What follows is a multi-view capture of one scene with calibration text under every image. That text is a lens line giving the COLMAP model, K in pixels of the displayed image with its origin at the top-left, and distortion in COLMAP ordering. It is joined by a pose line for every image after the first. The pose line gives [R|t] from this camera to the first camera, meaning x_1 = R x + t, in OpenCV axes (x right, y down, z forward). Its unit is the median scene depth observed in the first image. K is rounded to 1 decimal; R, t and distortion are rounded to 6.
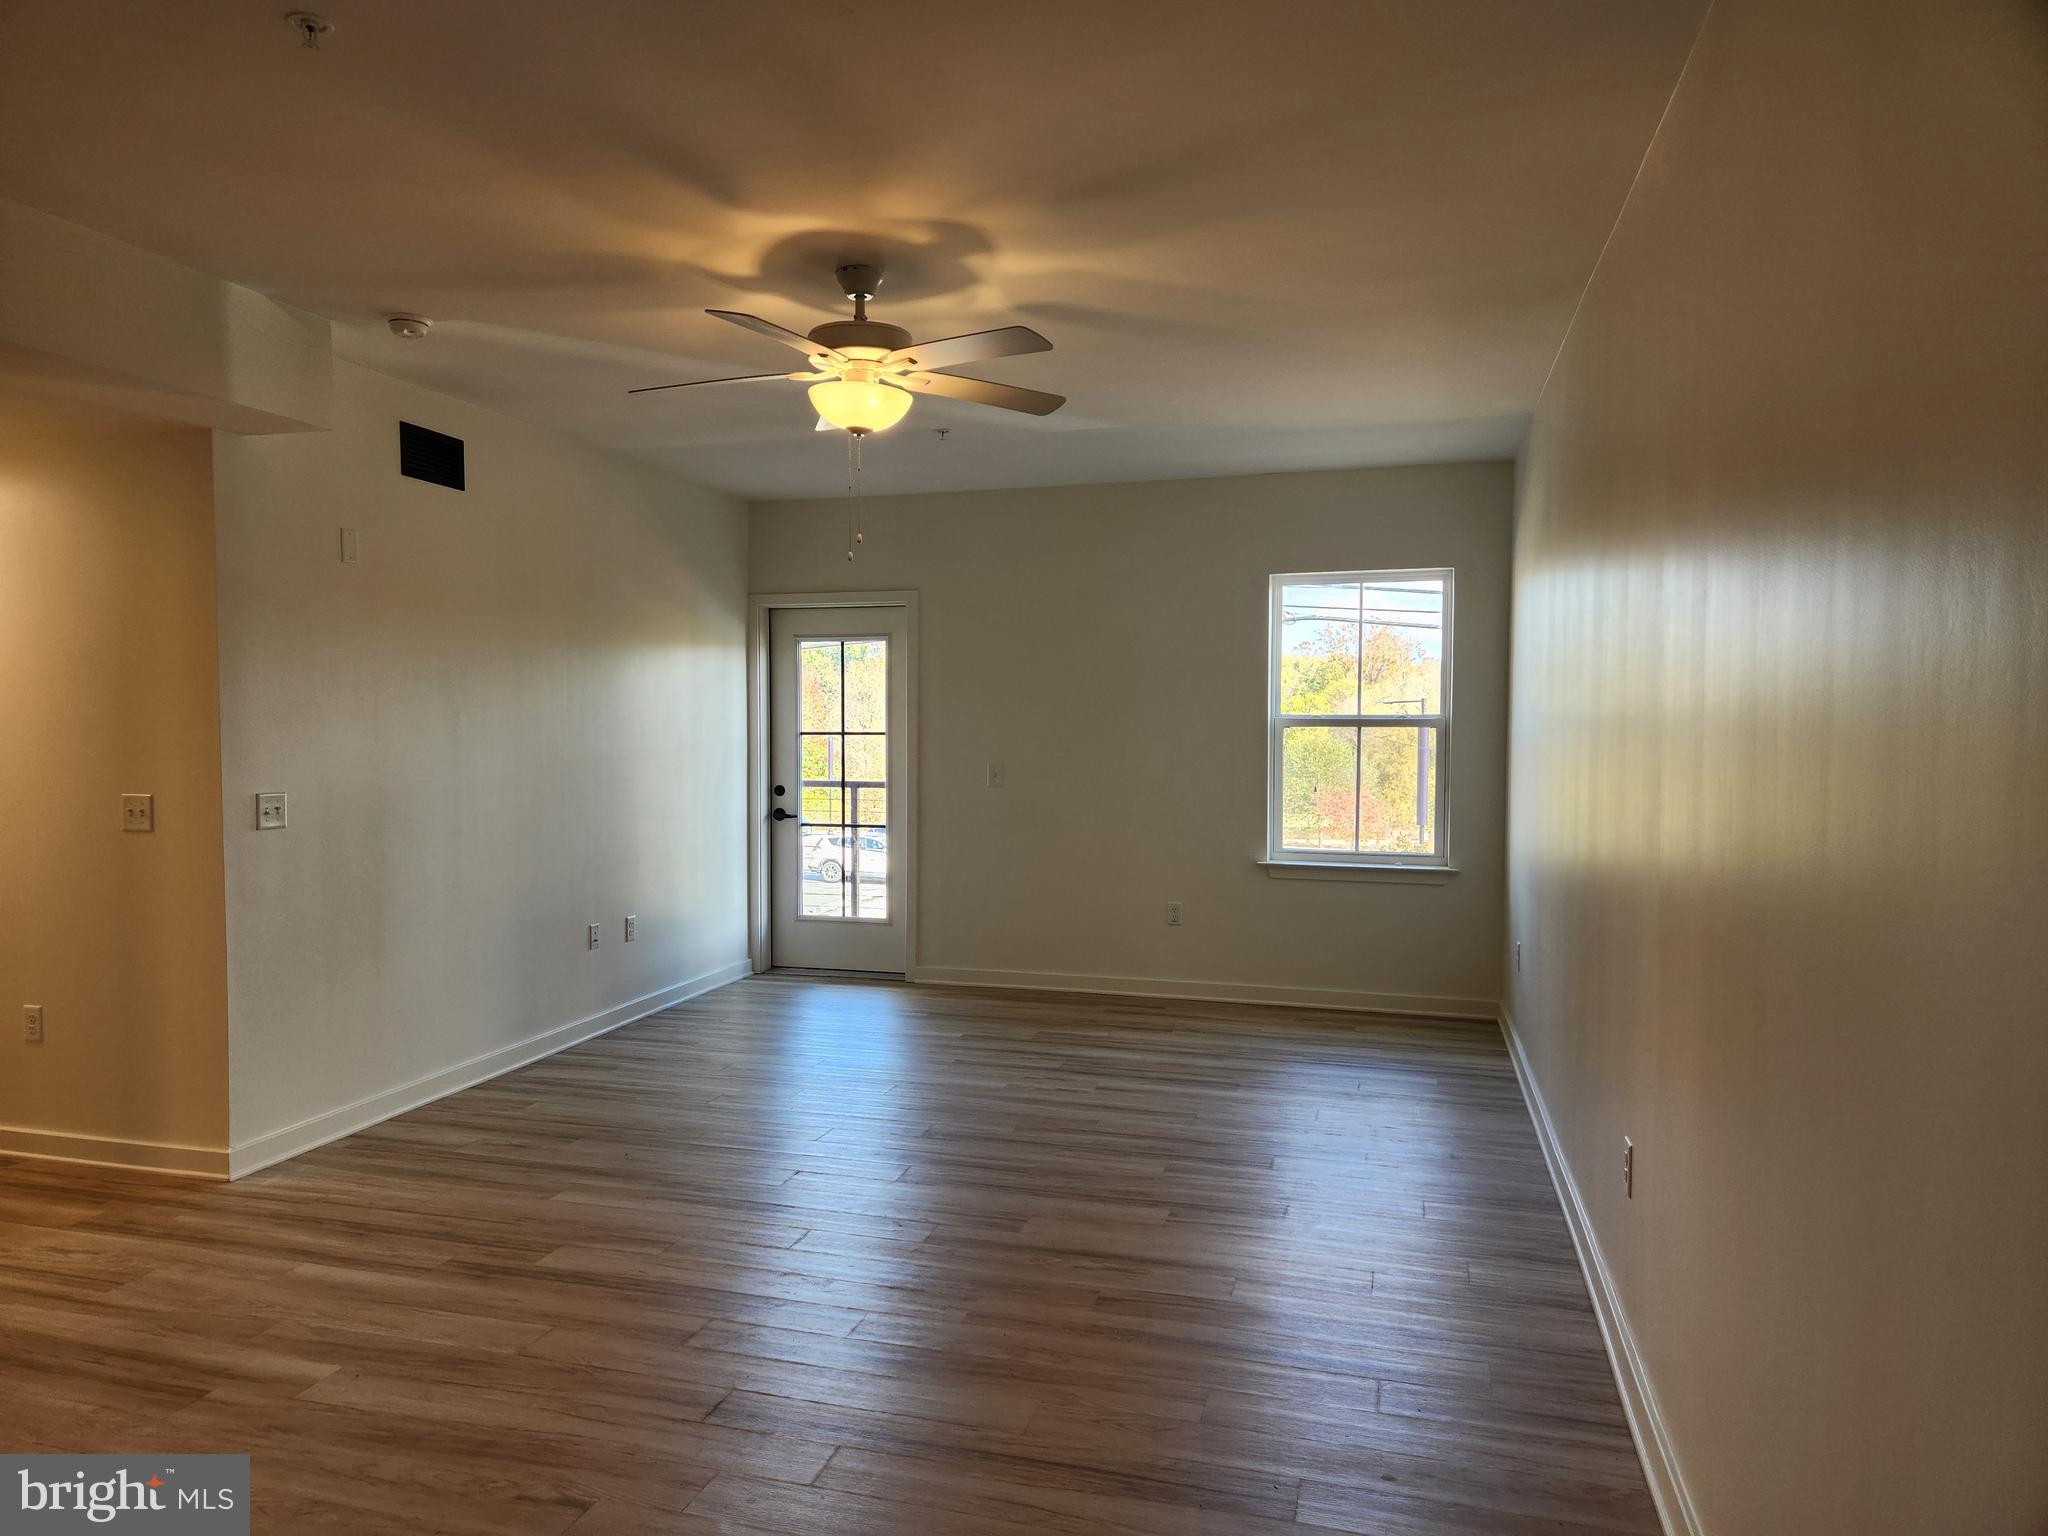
lens RADIAL K [[1365.8, 0, 983.7], [0, 1365.8, 778.6], [0, 0, 1]] dist [0.077543, -0.065343]
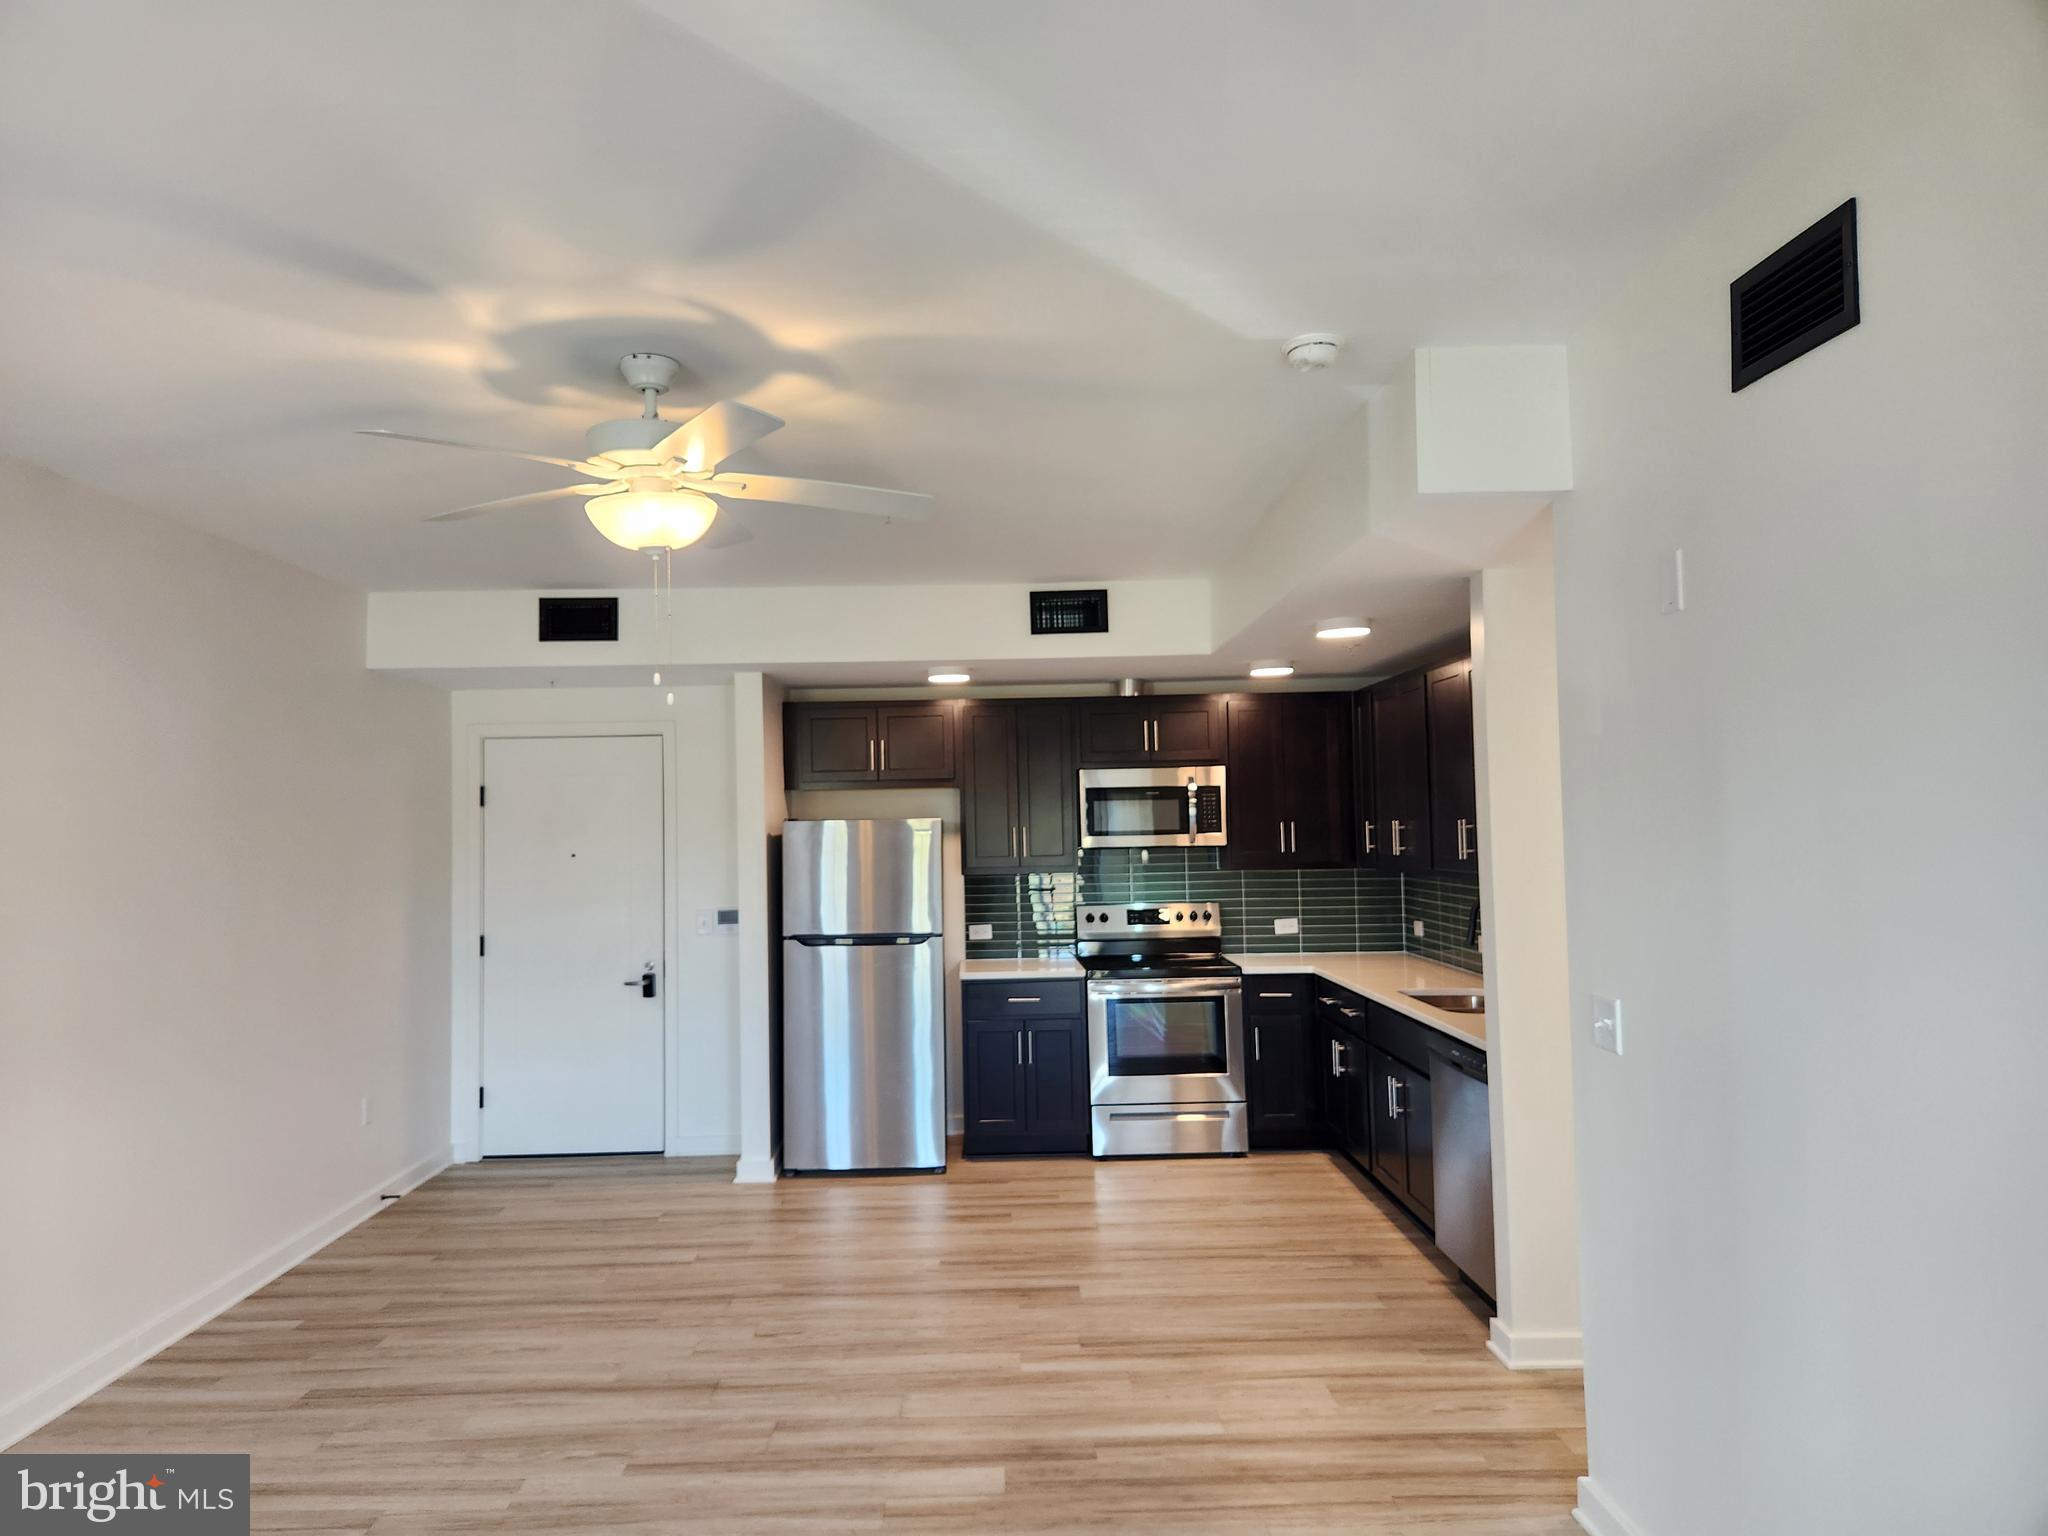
lens RADIAL K [[1365.8, 0, 983.7], [0, 1365.8, 778.6], [0, 0, 1]] dist [0.077543, -0.065343]
pose [[-0.954655, 0.009978, -0.297549, -0.033006], [0.009421, 0.999950, 0.003307, -0.117994], [0.297567, 0.000354, -0.954701, 1.825013]]
